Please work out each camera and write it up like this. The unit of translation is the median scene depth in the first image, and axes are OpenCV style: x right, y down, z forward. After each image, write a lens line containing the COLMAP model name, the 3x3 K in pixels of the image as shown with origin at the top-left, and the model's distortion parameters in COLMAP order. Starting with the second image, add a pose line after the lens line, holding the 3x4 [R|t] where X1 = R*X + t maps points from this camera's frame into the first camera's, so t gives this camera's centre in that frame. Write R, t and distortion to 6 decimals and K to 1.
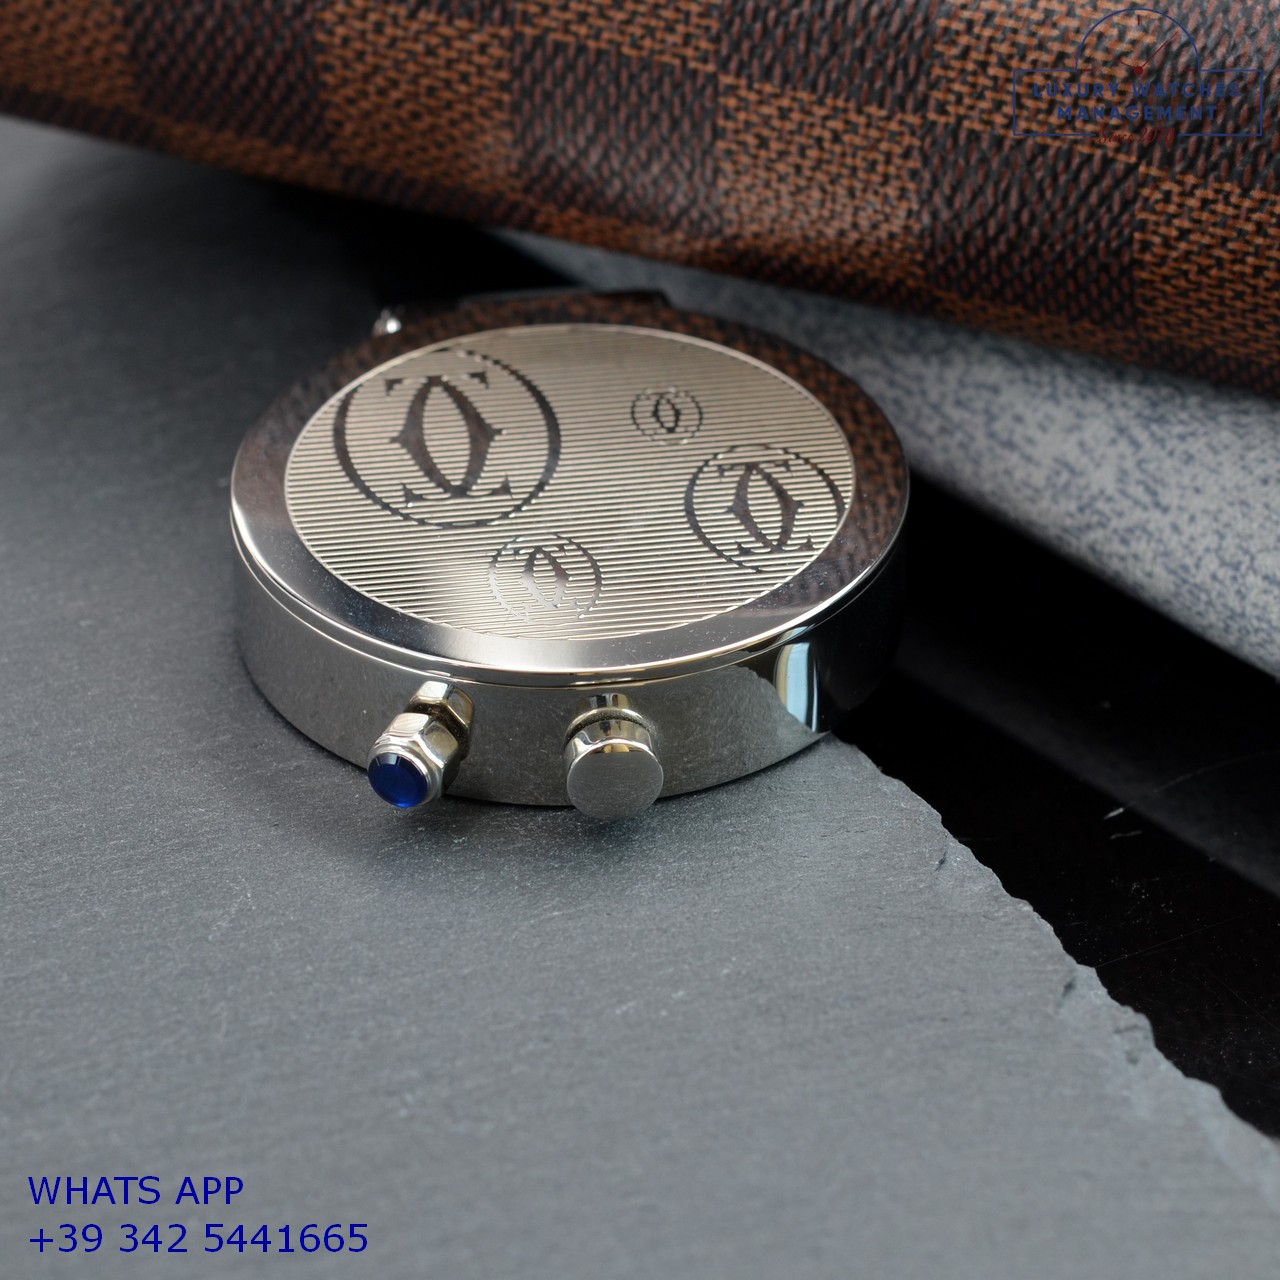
lens RADIAL K [[5902.6, 0, 640.0], [0, 5902.6, 640.0], [0, 0, 1]] dist [-0.011672, 1.017478]
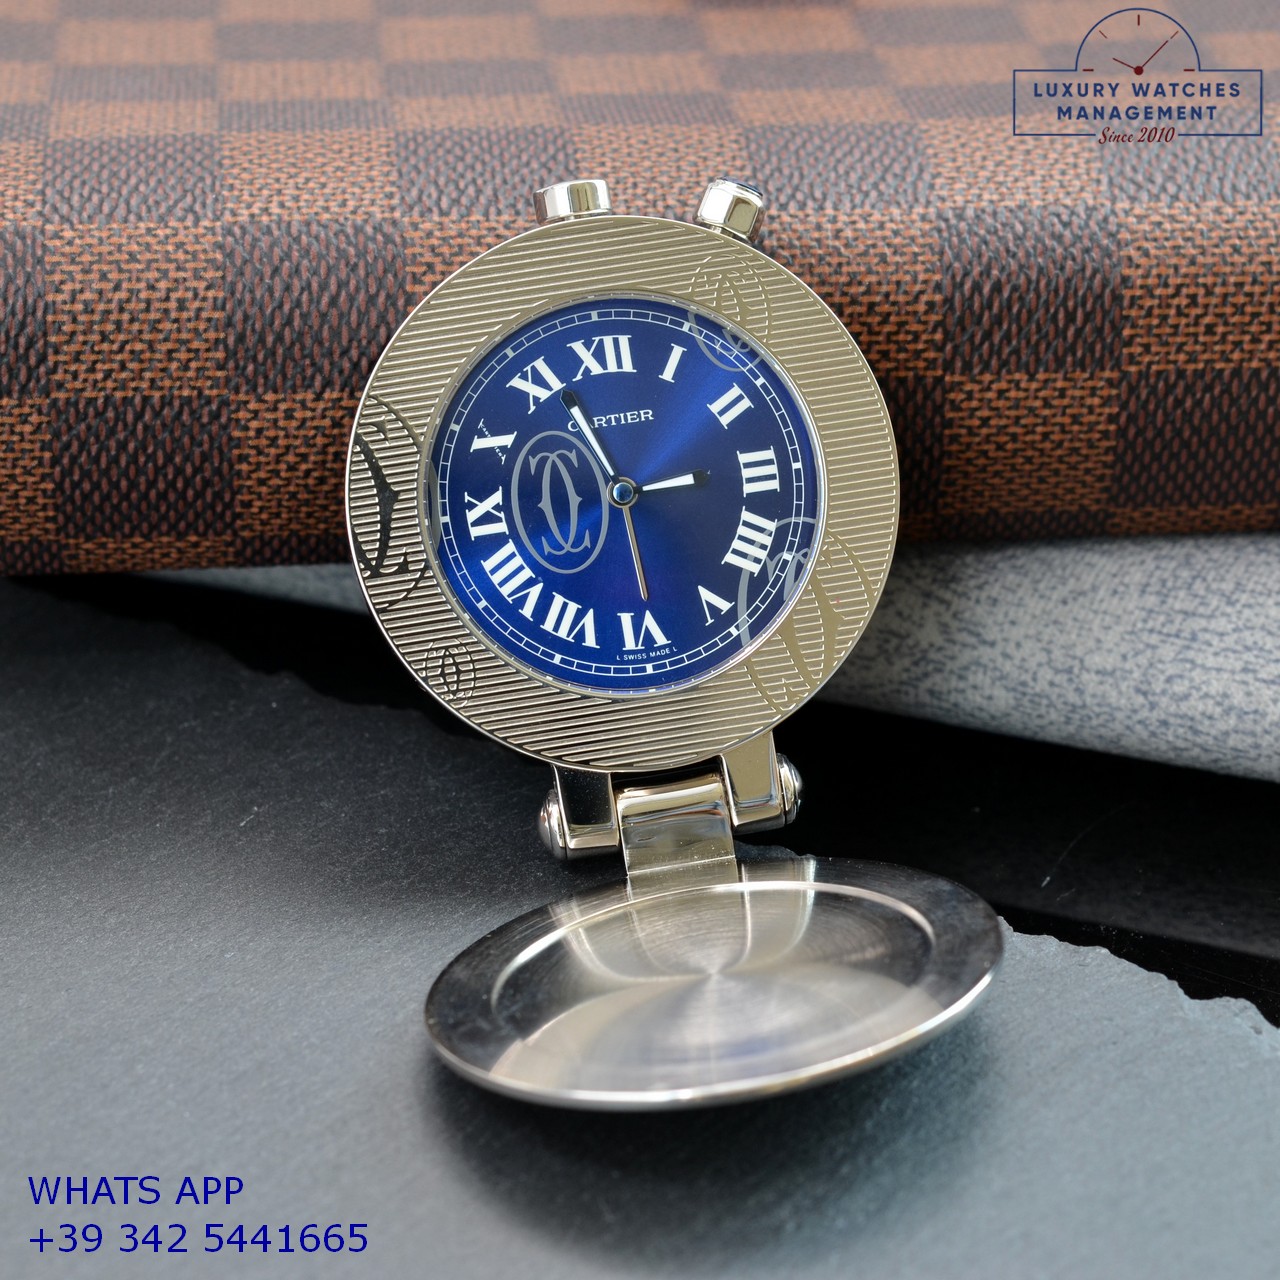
lens RADIAL K [[5213.1, 0, 656.3], [0, 5213.1, 680.9], [0, 0, 1]] dist [-0.105227, 2.981348]
pose [[0.894020, -0.237328, 0.380005, -0.404981], [0.258434, 0.966018, -0.004689, -0.027440], [-0.365979, 0.102398, 0.924973, -0.006431]]
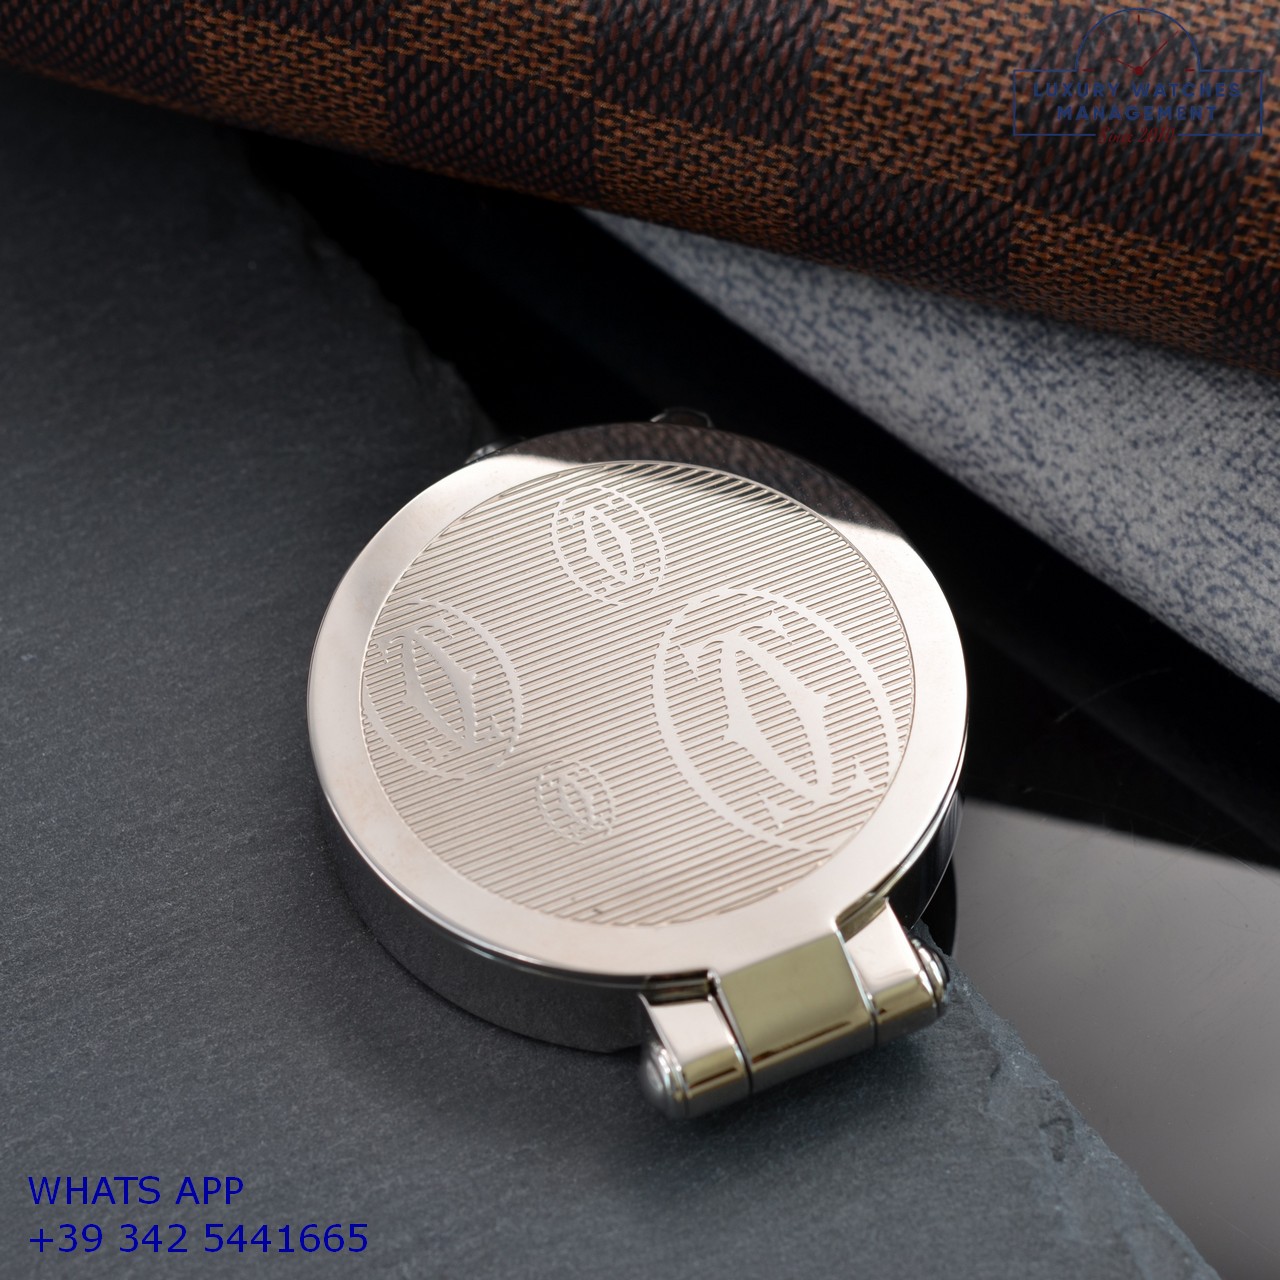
lens RADIAL K [[5159.7, 0, 609.7], [0, 5159.7, 635.2], [0, 0, 1]] dist [-0.185907, 4.937629]
pose [[0.995851, -0.079907, 0.043533, -0.030226], [0.057601, 0.923920, 0.378225, -0.348553], [-0.070444, -0.374148, 0.924690, 0.144125]]
